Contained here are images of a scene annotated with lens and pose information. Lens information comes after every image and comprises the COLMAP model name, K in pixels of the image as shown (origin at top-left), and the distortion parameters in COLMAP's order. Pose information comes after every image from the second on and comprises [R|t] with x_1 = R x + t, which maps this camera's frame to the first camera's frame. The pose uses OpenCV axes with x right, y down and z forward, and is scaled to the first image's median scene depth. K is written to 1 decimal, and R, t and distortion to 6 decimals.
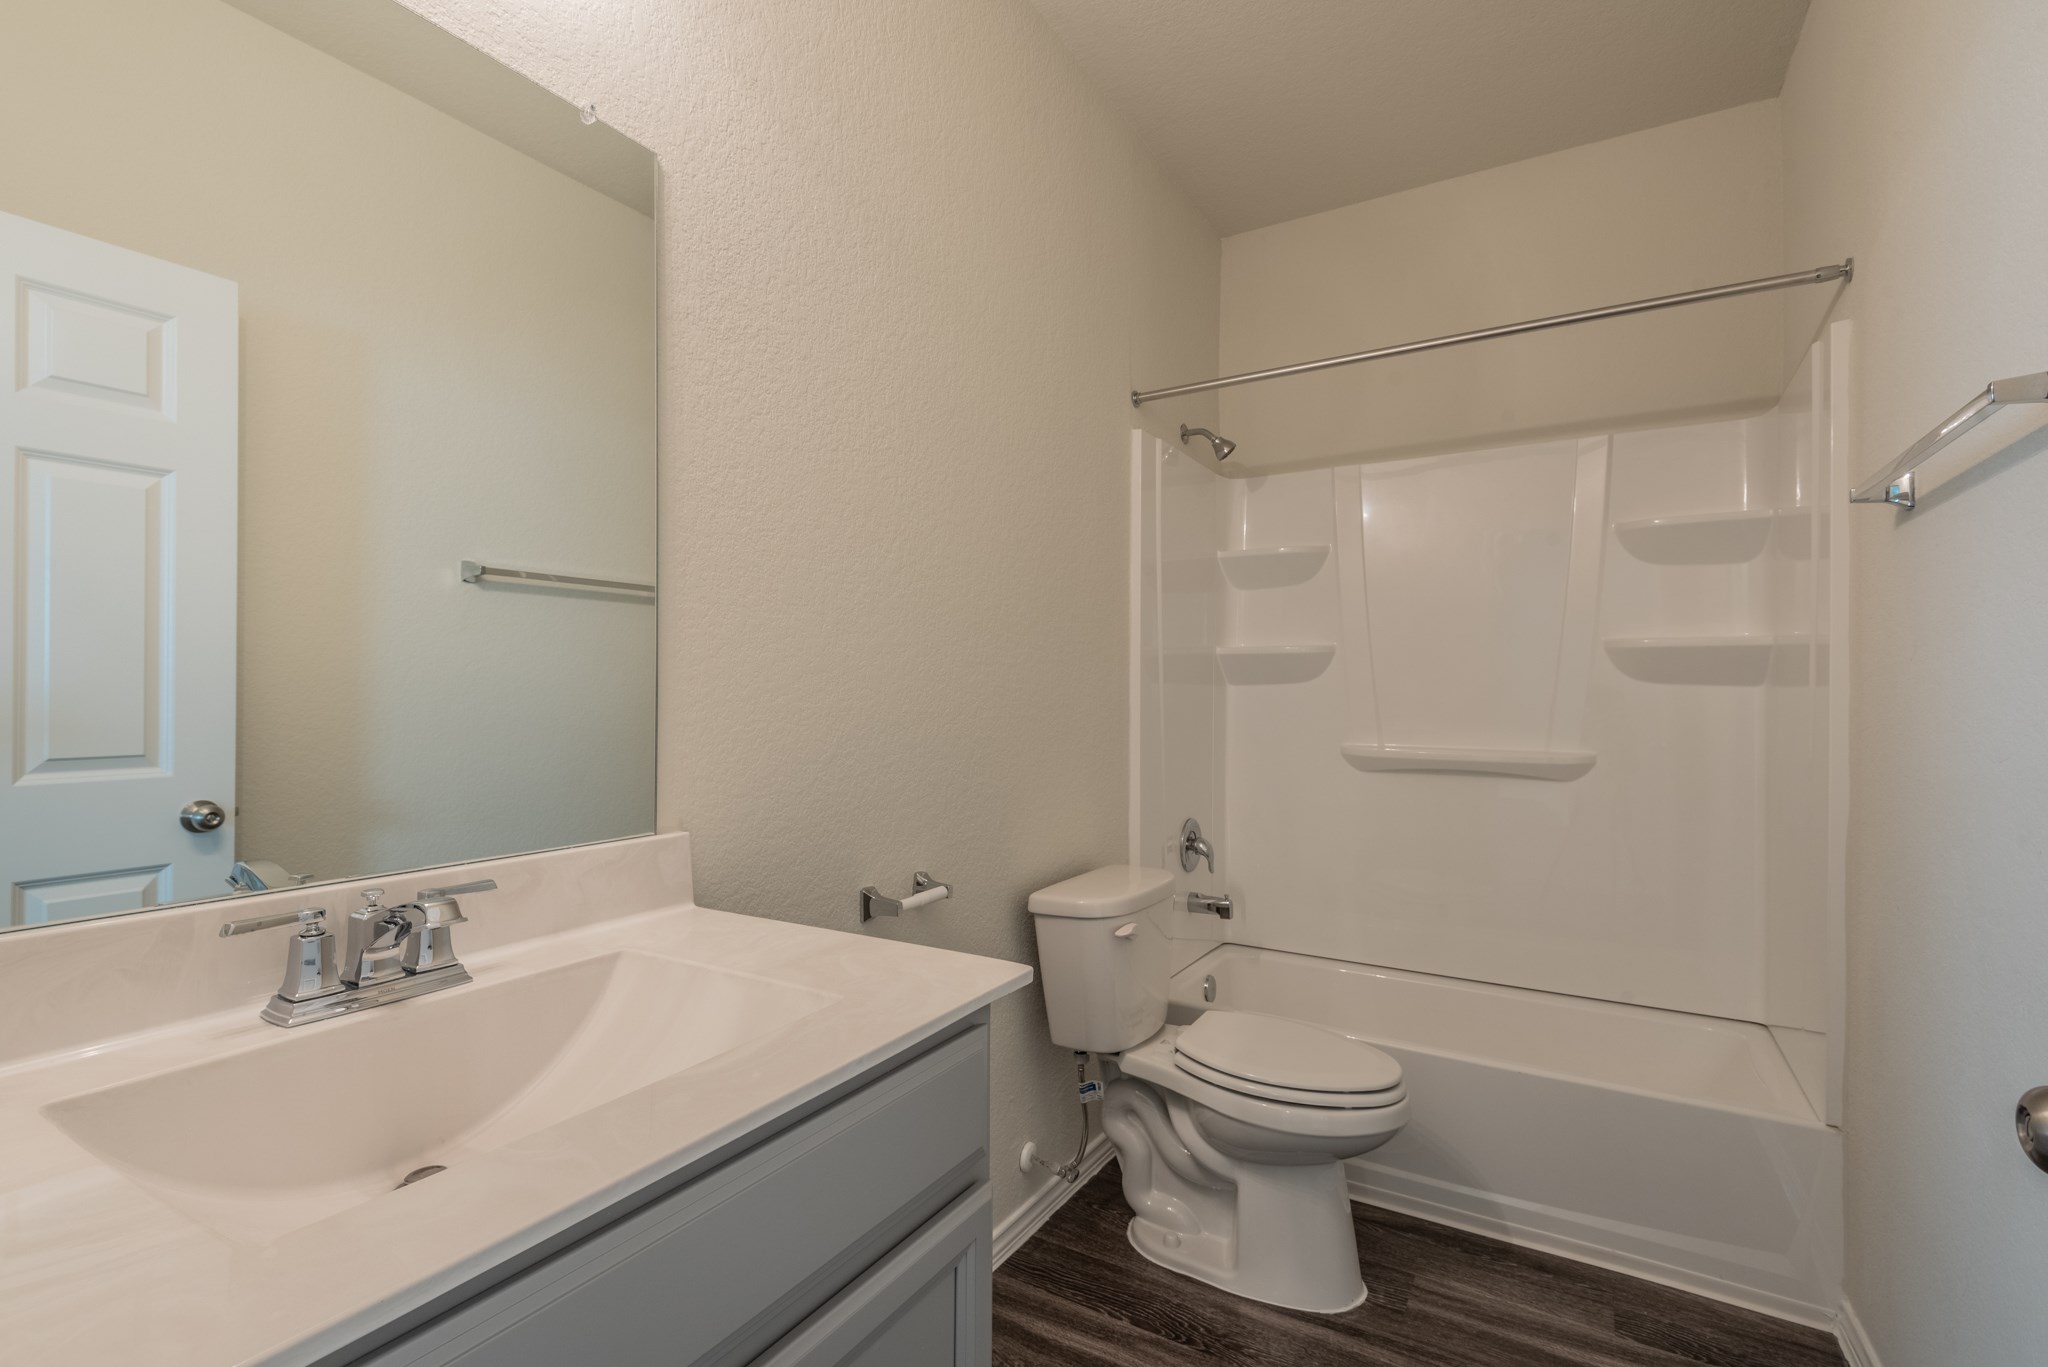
lens RADIAL K [[935.8, 0, 1008.1], [0, 935.8, 675.7], [0, 0, 1]] dist [0.037464, -0.020481]
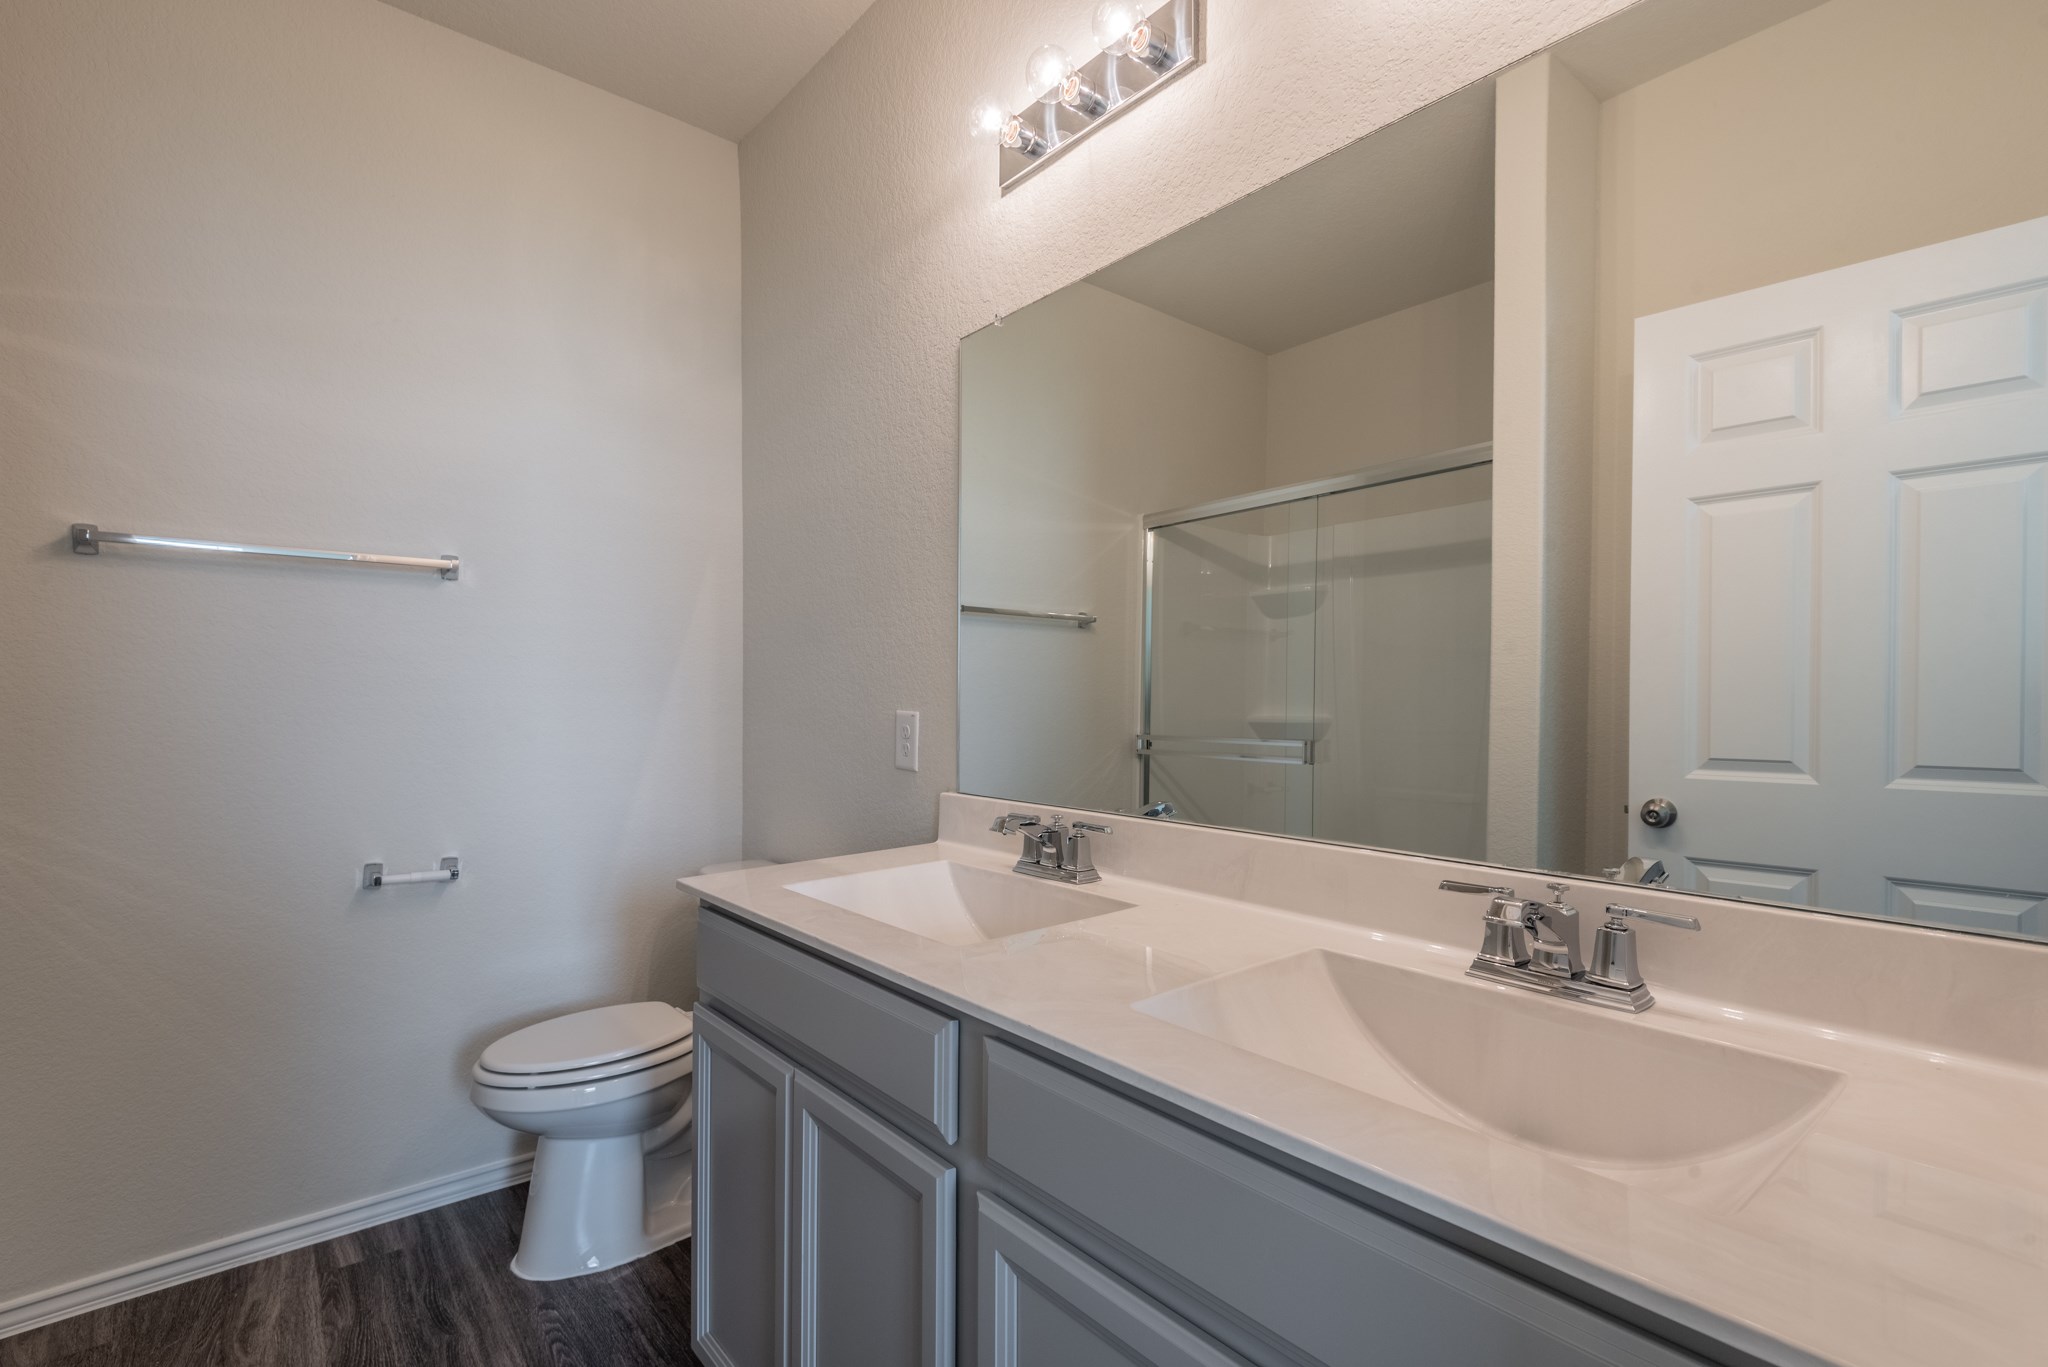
lens RADIAL K [[925.3, 0, 1020.8], [0, 925.3, 718.5], [0, 0, 1]] dist [-0.002914, -0.000701]
pose [[-0.311320, 0.020248, -0.950089, 0.455467], [0.014849, 0.999755, 0.016441, 0.009159], [0.950189, -0.008989, -0.311544, 0.684462]]
